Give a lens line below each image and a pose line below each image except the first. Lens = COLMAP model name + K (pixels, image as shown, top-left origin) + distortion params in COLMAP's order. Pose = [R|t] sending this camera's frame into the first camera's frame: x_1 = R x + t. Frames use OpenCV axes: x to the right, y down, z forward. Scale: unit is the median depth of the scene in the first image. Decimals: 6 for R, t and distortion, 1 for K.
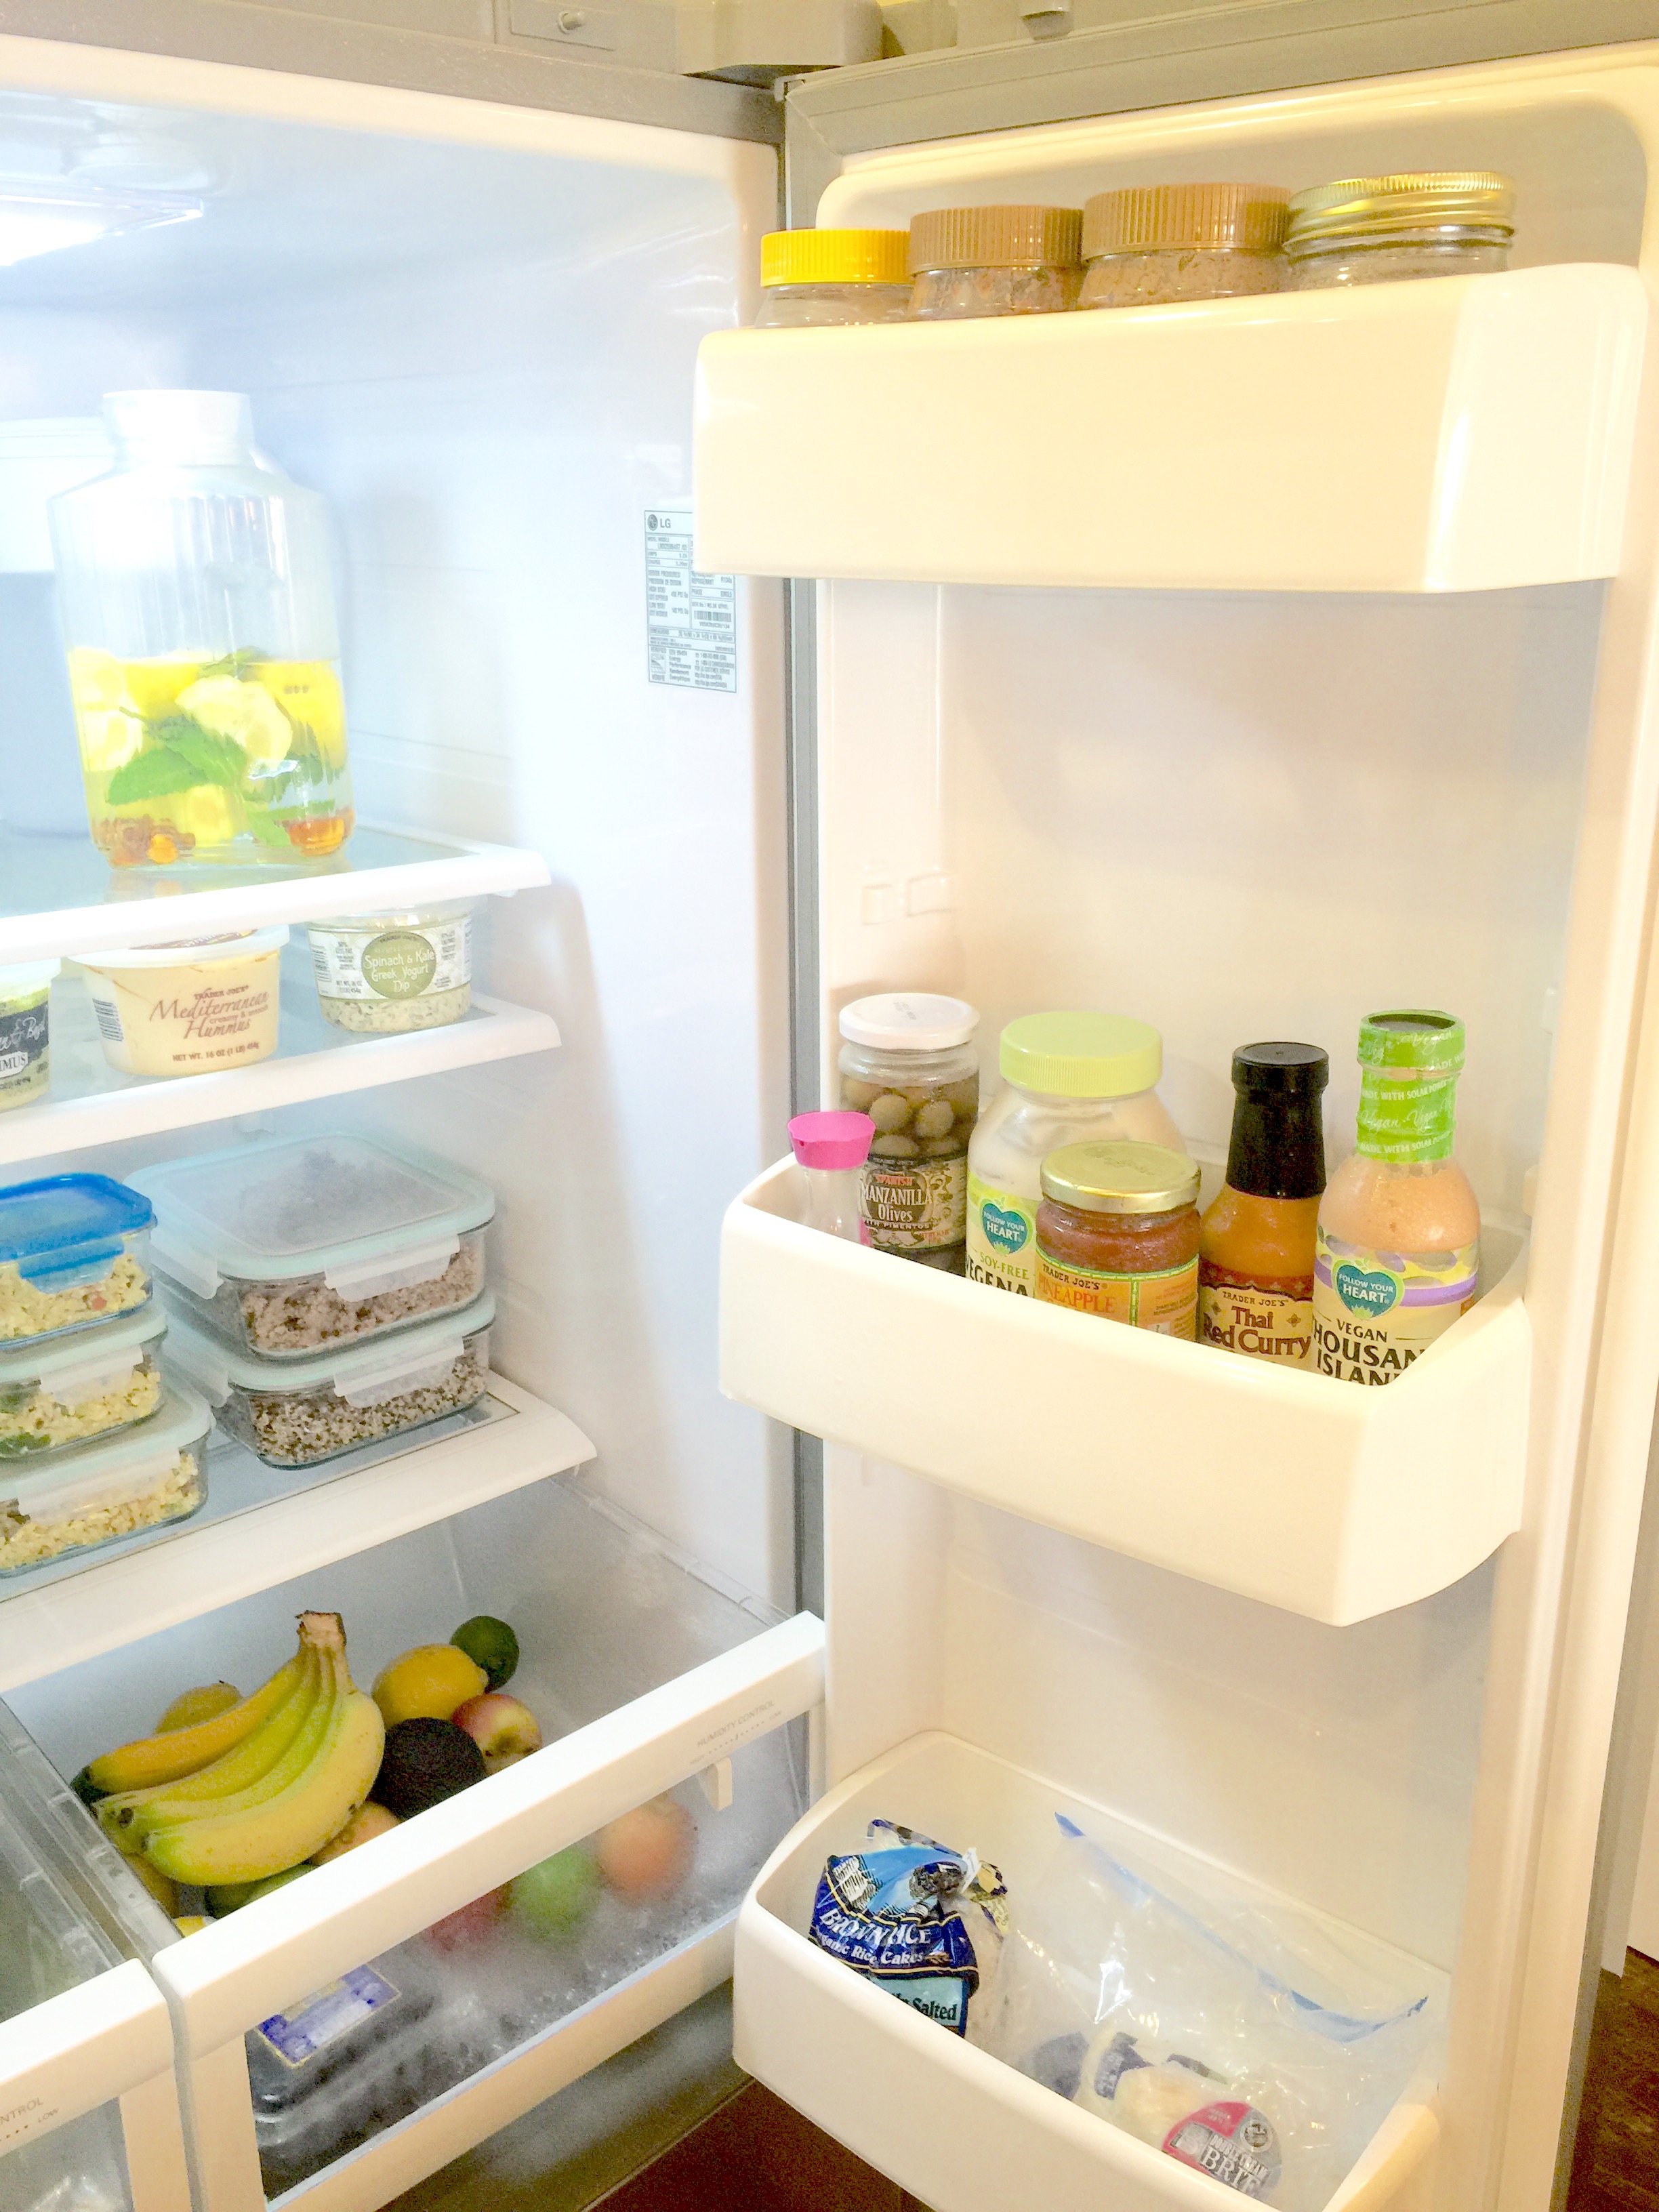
lens RADIAL K [[1860.0, 0, 828.3], [0, 1860.0, 1109.3], [0, 0, 1]] dist [0.039094, 0.009419]
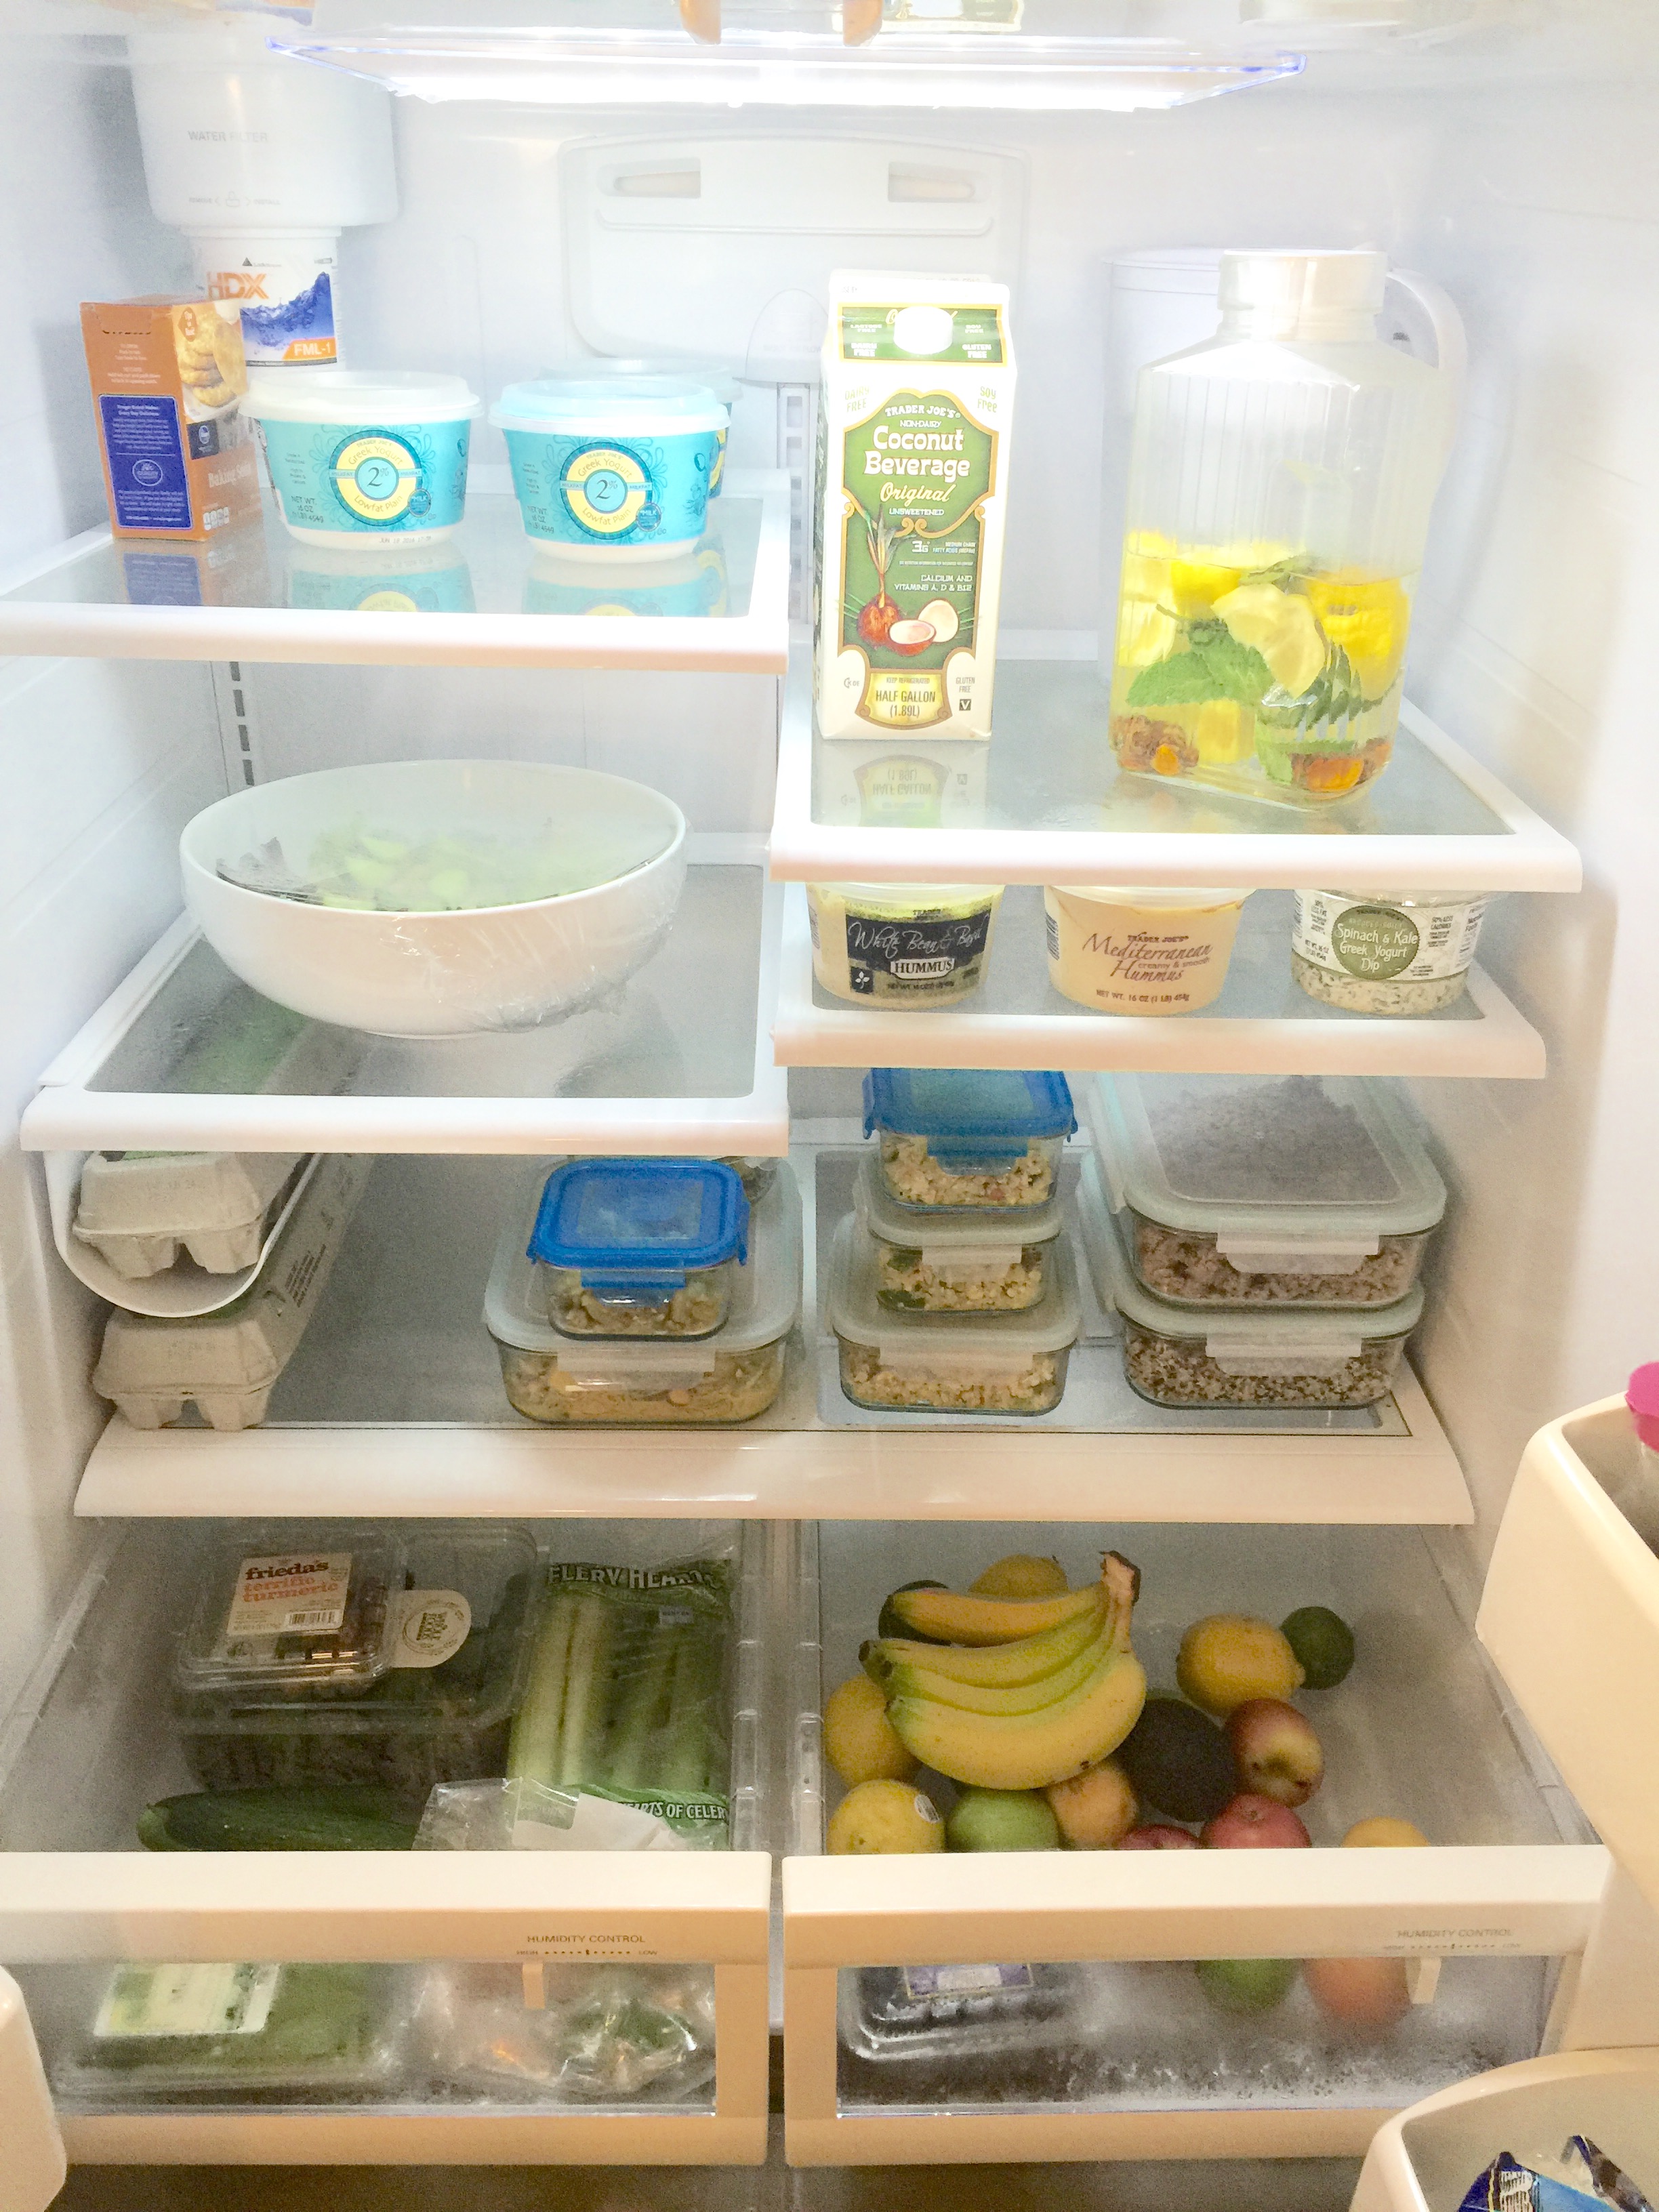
lens RADIAL K [[1860.0, 0, 827.7], [0, 1860.0, 1101.4], [0, 0, 1]] dist [0.039094, 0.009419]
pose [[0.756467, 0.310461, -0.575649, 0.099615], [-0.218779, 0.949568, 0.224624, -0.145777], [0.616355, -0.043981, 0.786240, 0.158601]]
